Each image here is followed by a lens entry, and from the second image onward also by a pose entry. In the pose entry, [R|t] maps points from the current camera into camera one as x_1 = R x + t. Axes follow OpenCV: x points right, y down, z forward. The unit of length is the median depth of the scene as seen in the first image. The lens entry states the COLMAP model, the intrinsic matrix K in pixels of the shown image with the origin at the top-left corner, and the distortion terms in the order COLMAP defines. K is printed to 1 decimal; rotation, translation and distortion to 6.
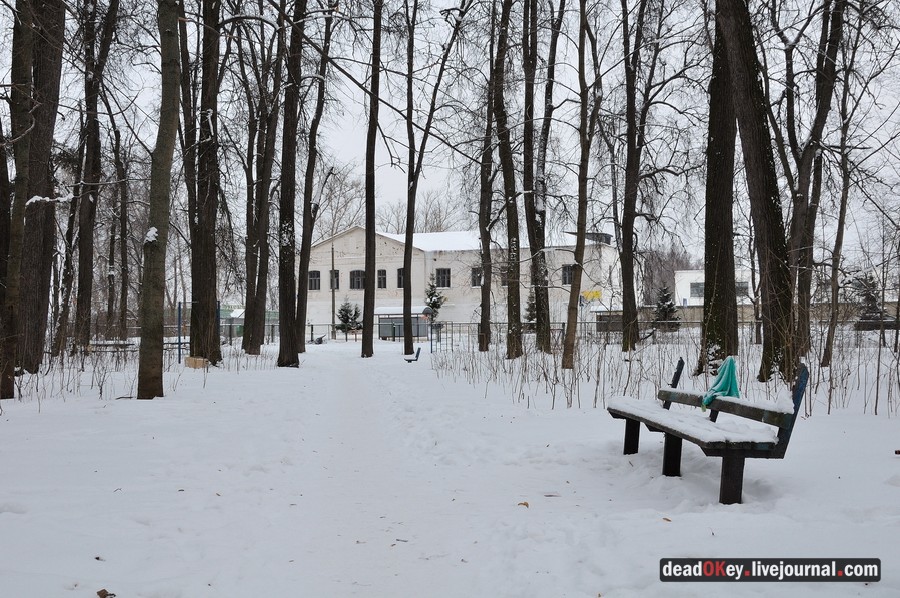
lens RADIAL K [[935.6, 0, 450.0], [0, 935.6, 299.0], [0, 0, 1]] dist [-0.002697, -0.000413]
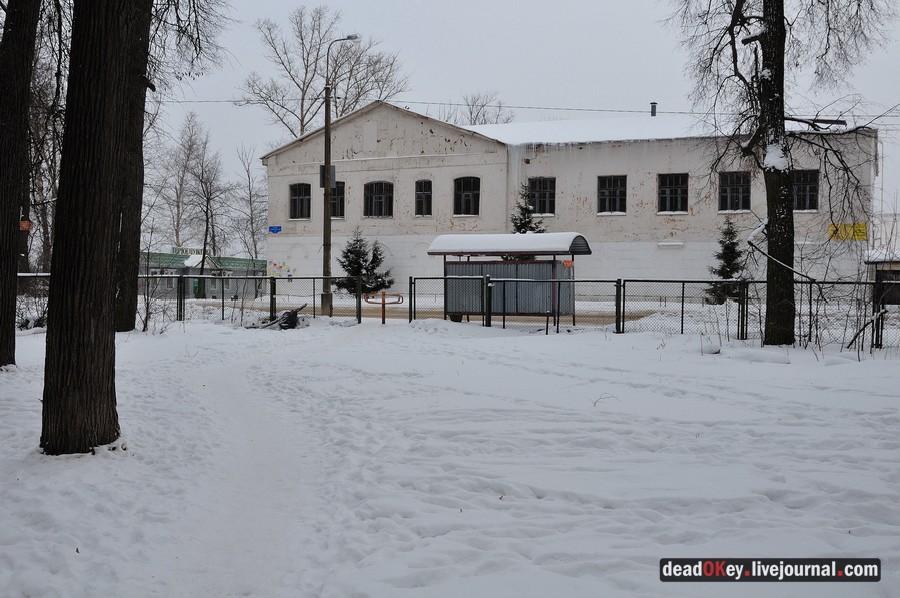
lens RADIAL K [[935.6, 0, 450.0], [0, 935.6, 299.0], [0, 0, 1]] dist [-0.002697, -0.000413]
pose [[0.999643, 0.025799, -0.007000, -0.053991], [-0.025481, 0.998782, 0.042259, 0.014383], [0.008081, -0.042065, 0.999082, 0.472872]]
